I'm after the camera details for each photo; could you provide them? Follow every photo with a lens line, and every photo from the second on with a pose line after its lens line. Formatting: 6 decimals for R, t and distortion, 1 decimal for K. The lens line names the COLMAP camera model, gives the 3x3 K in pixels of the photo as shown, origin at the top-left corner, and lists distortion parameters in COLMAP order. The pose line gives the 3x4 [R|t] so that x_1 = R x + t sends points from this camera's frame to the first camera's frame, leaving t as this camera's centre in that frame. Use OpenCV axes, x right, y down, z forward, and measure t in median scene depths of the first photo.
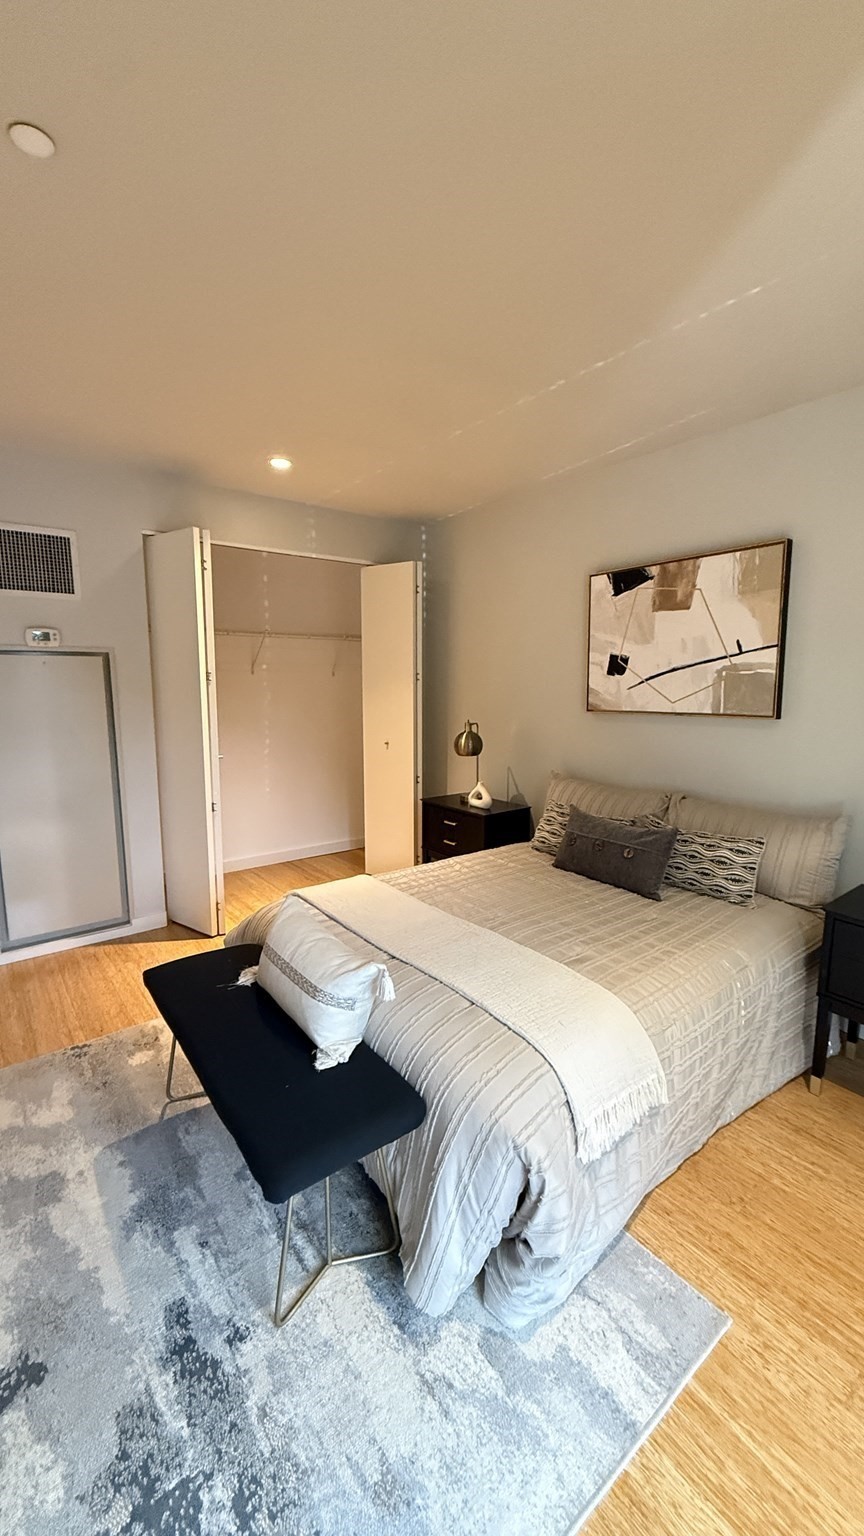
lens RADIAL K [[607.8, 0, 431.1], [0, 607.8, 762.4], [0, 0, 1]] dist [-0.001762, -0.000247]
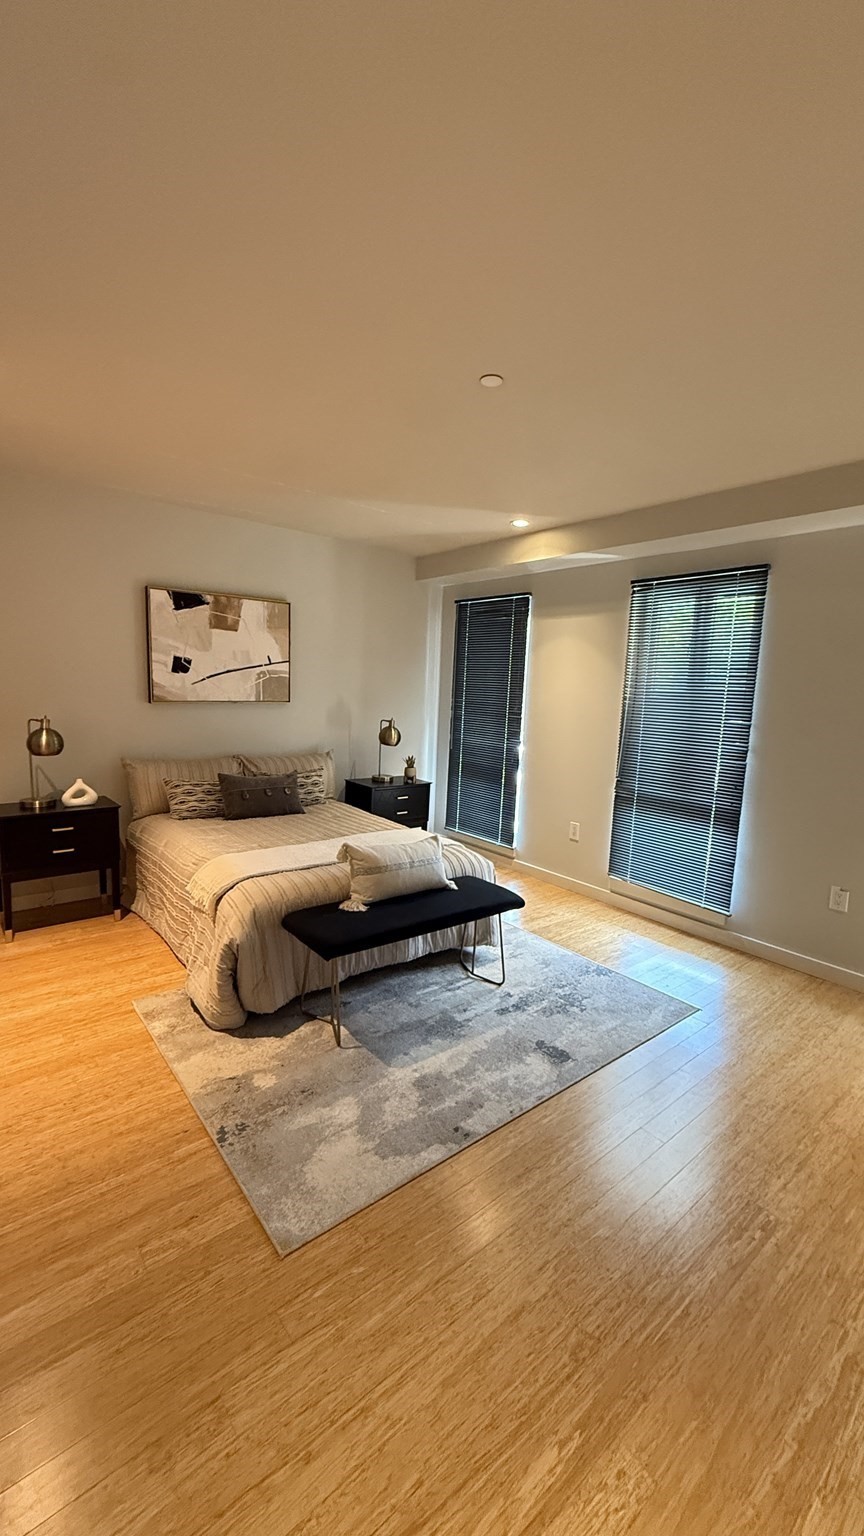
lens RADIAL K [[607.8, 0, 423.4], [0, 607.8, 767.8], [0, 0, 1]] dist [-0.001762, -0.000247]
pose [[-0.010345, -0.140738, 0.989993, -1.092175], [0.090345, 0.985865, 0.141096, -0.090233], [-0.995857, 0.090901, 0.002517, 0.564979]]
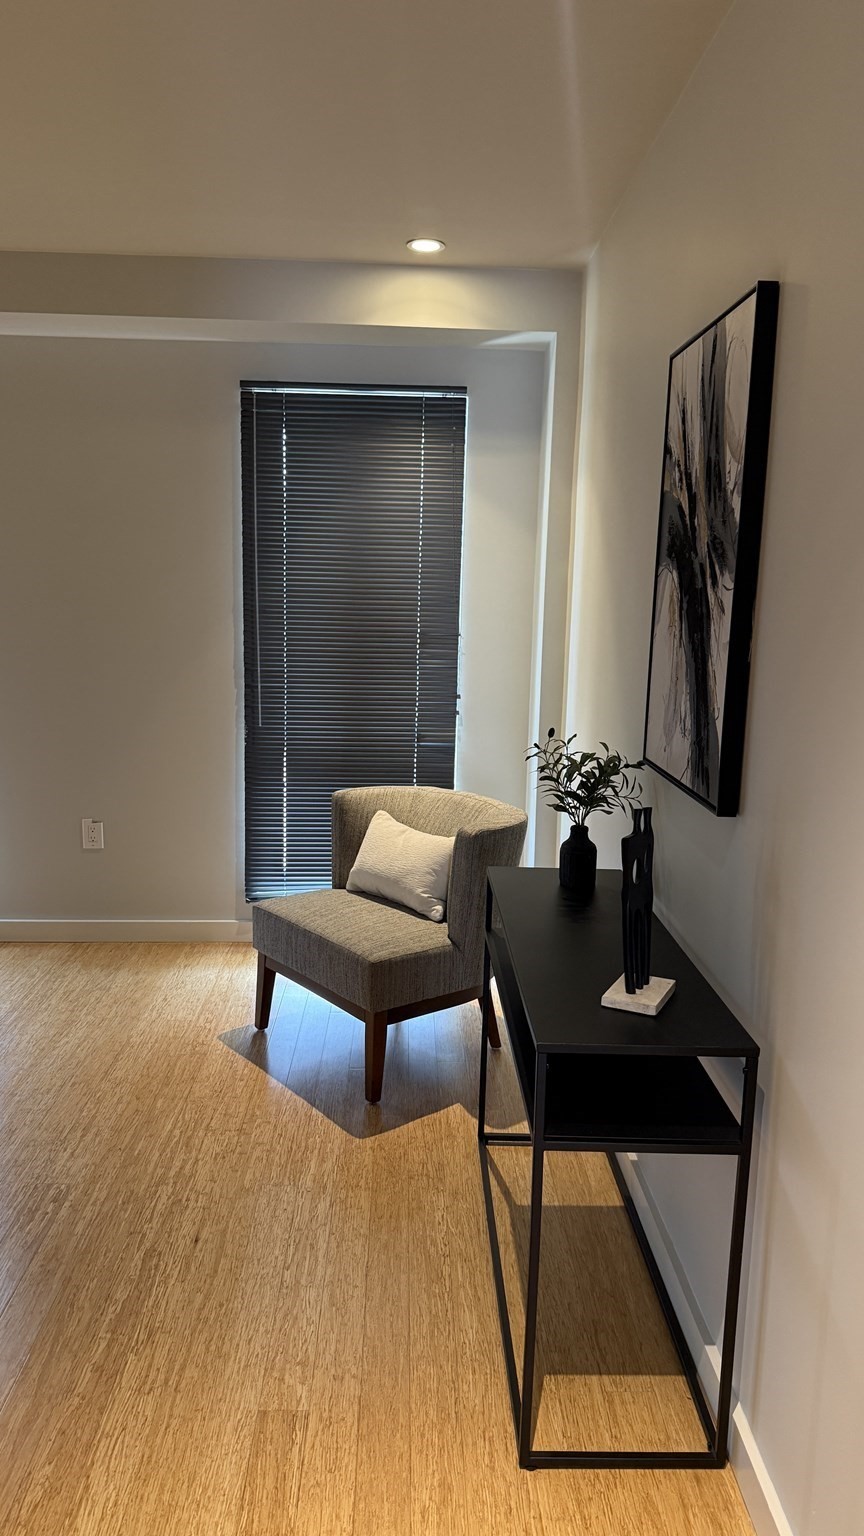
lens RADIAL K [[1068.1, 0, 428.9], [0, 1068.1, 768.4], [0, 0, 1]] dist [-0.022191, 0.004070]
pose [[-0.802922, -0.131214, 0.581463, -1.294153], [0.049405, 0.957466, 0.284284, -0.109537], [-0.594033, 0.256985, -0.762288, 0.676275]]
